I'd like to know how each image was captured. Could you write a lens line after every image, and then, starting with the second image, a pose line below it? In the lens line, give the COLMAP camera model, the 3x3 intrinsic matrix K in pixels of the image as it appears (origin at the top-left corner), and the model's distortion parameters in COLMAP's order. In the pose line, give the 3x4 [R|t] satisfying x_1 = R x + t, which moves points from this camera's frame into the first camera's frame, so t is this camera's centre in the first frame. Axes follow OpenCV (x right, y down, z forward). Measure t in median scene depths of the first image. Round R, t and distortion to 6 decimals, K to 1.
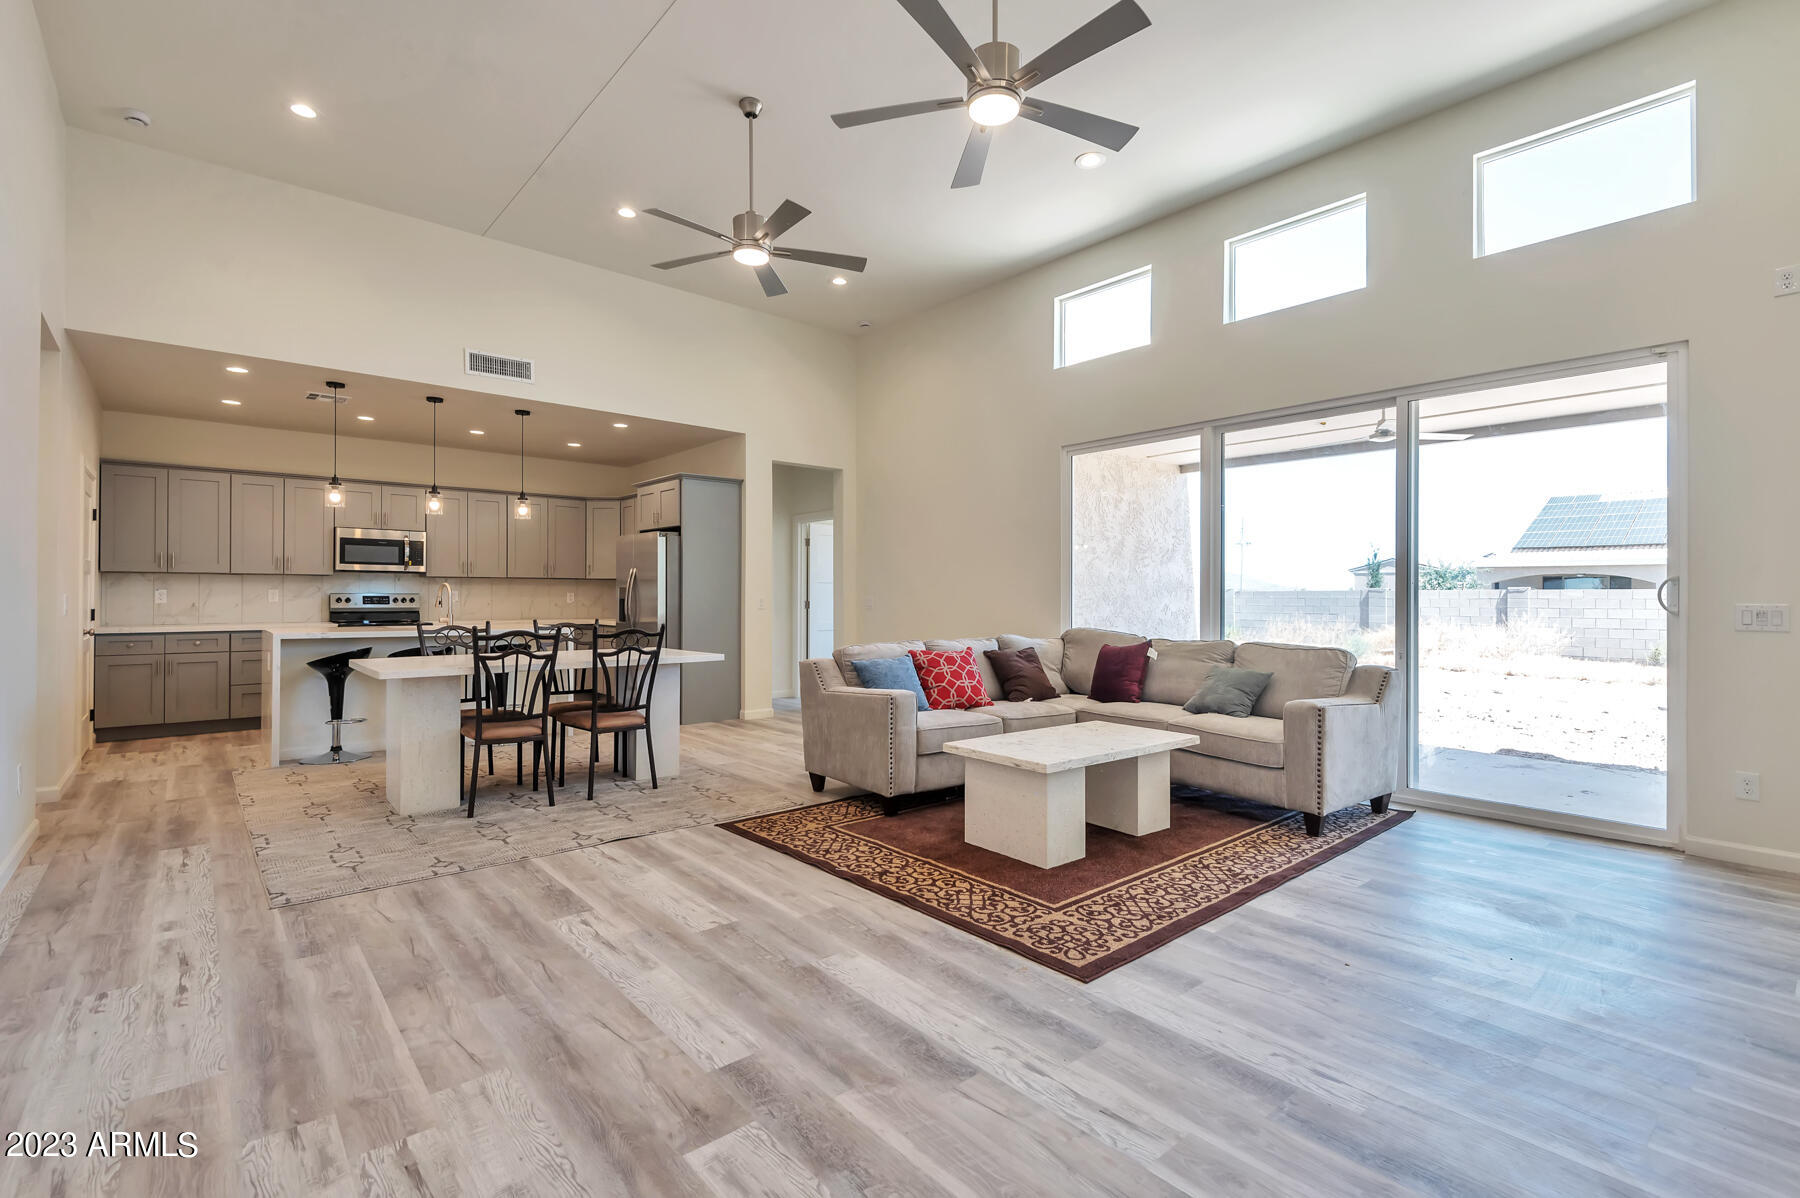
lens RADIAL K [[824.0, 0, 911.7], [0, 824.0, 595.1], [0, 0, 1]] dist [0.000468, -0.000180]
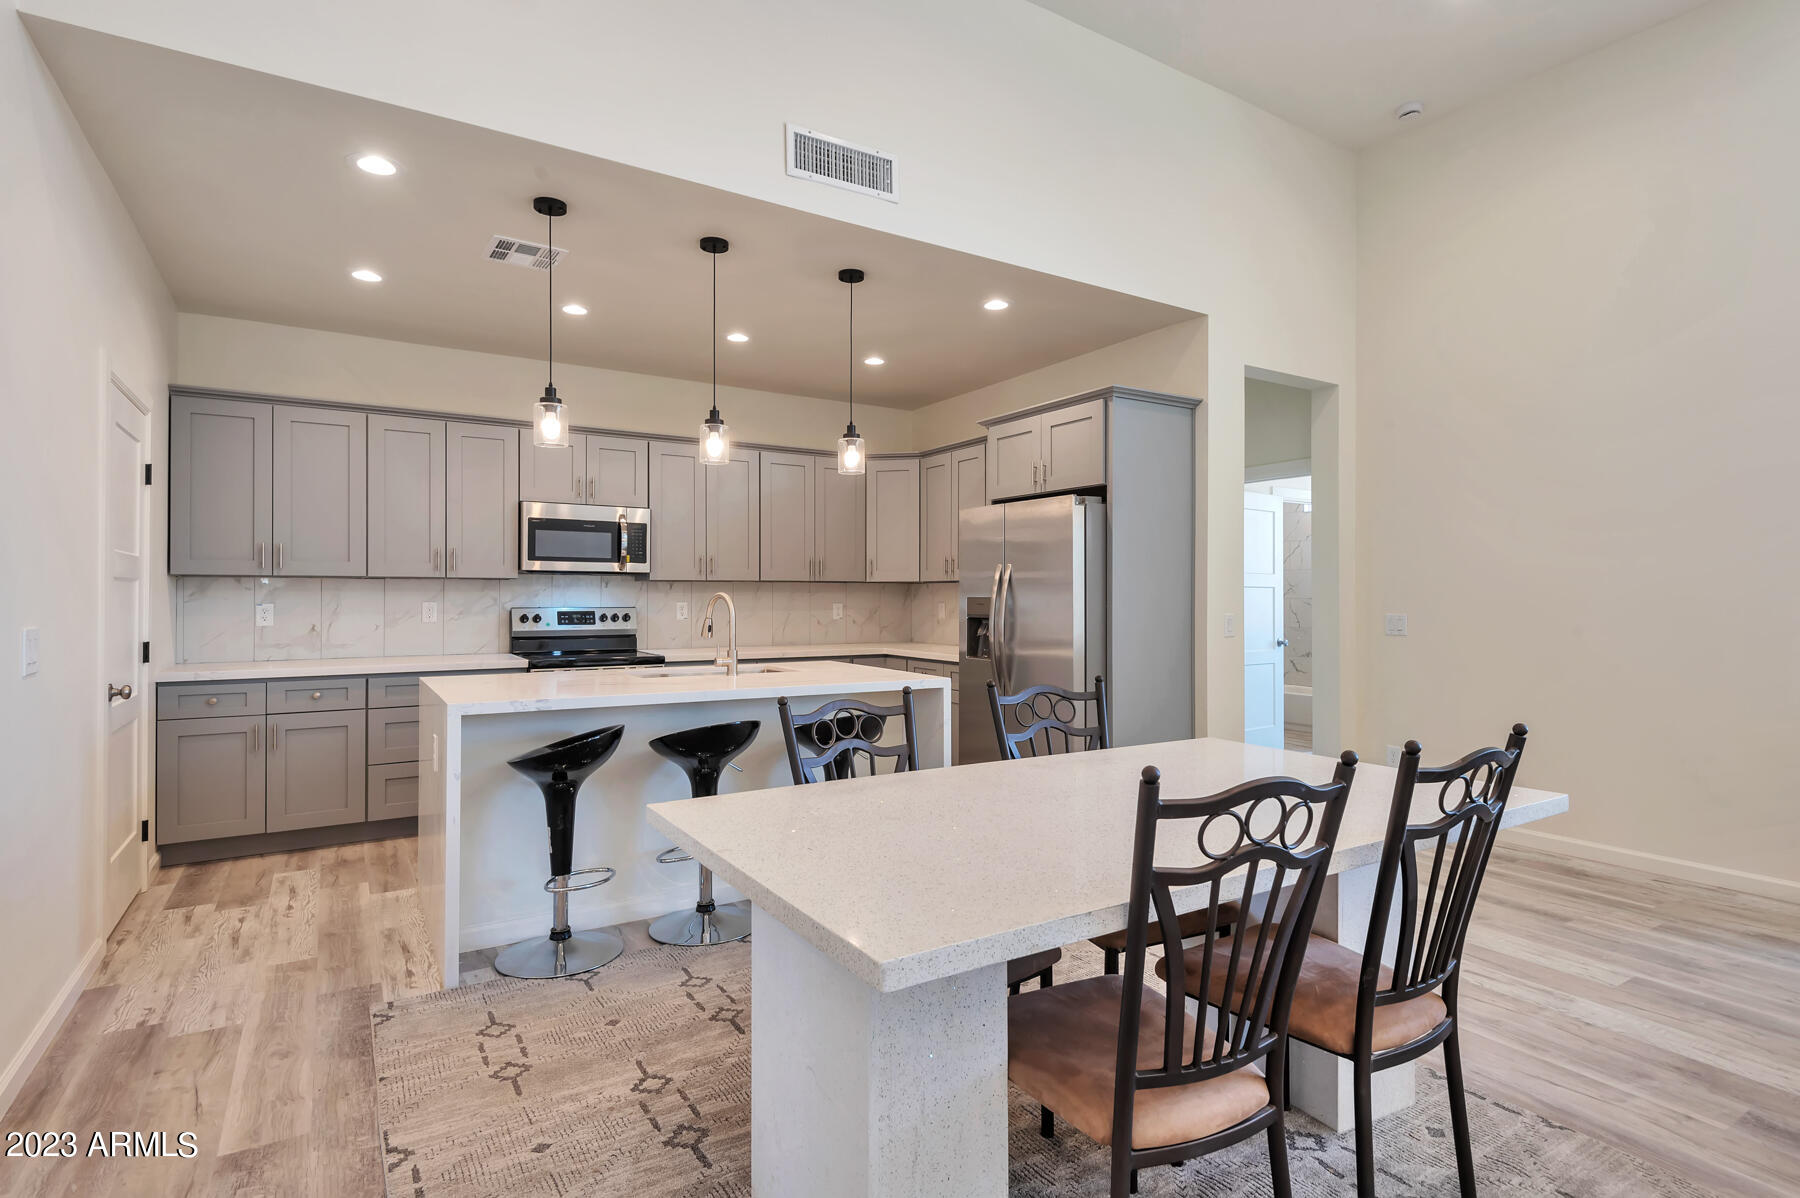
lens RADIAL K [[891.6, 0, 889.9], [0, 891.6, 598.0], [0, 0, 1]] dist [0.022593, -0.000408]
pose [[0.986260, -0.001715, -0.165192, -0.339727], [0.002145, 0.999995, 0.002426, -0.011826], [0.165187, -0.002747, 0.986258, 0.412830]]
